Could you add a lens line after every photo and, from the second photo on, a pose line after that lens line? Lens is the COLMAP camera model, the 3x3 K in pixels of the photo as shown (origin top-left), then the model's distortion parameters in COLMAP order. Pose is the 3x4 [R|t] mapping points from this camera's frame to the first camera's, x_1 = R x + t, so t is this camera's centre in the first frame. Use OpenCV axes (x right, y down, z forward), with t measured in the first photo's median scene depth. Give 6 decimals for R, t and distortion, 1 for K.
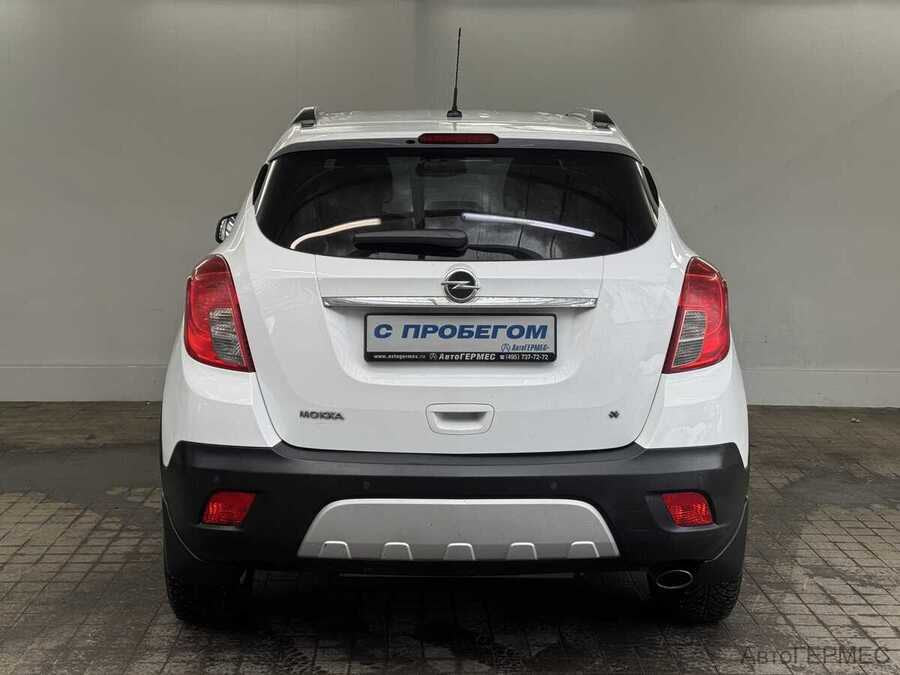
lens RADIAL K [[1244.2, 0, 450.0], [0, 1244.2, 332.2], [0, 0, 1]] dist [-0.025136, 0.000000]
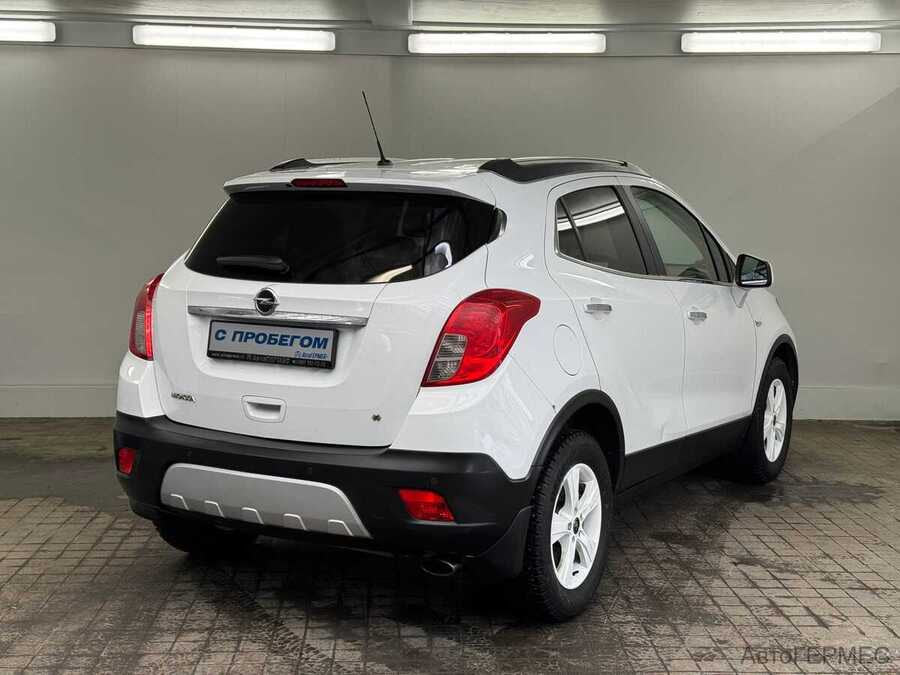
lens RADIAL K [[1244.2, 0, 450.6], [0, 1244.2, 341.2], [0, 0, 1]] dist [-0.025136, 0.000000]
pose [[0.886517, 0.064588, -0.458166, 0.736073], [-0.074893, 0.997182, -0.004340, -0.006299], [0.456595, 0.038161, 0.888856, -0.018463]]
